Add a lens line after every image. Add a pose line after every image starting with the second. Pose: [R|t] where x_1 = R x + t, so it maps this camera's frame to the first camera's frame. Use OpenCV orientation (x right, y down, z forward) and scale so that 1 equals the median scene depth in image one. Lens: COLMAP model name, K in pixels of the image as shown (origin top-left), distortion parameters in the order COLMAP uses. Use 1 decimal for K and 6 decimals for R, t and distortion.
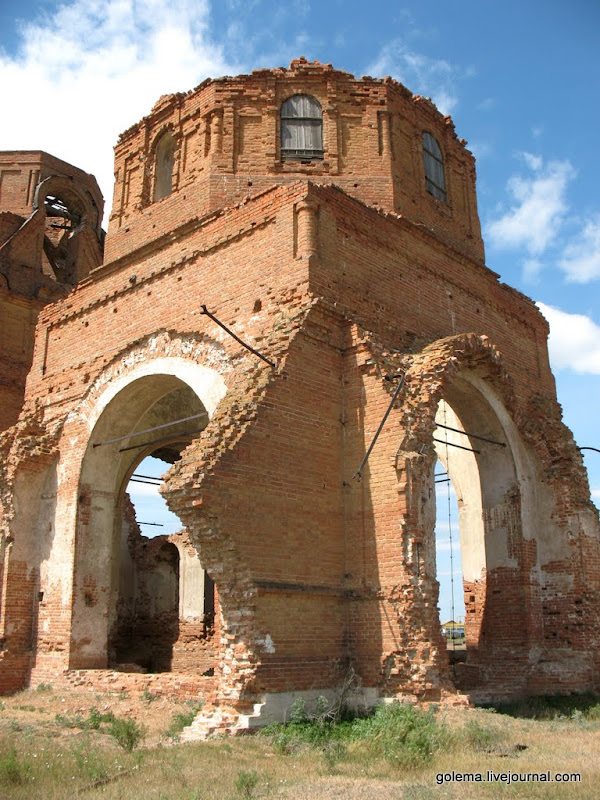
lens RADIAL K [[846.6, 0, 329.5], [0, 846.6, 402.0], [0, 0, 1]] dist [-0.190708, 0.201947]
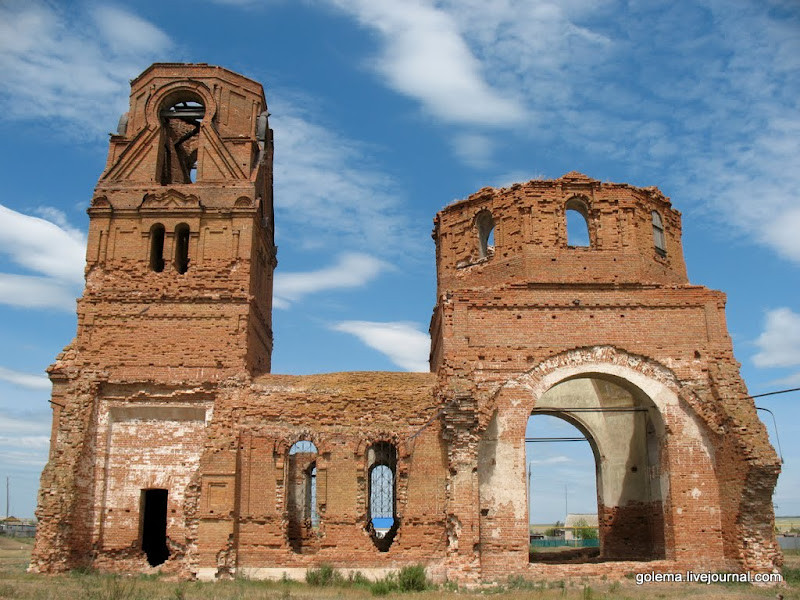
lens RADIAL K [[846.6, 0, 400.0], [0, 846.6, 300.0], [0, 0, 1]] dist [-0.190708, 0.201947]
pose [[0.729959, 0.195878, 0.654822, -1.439926], [-0.195801, 0.977830, -0.074233, 0.022971], [-0.654845, -0.074028, 0.752129, 0.077653]]
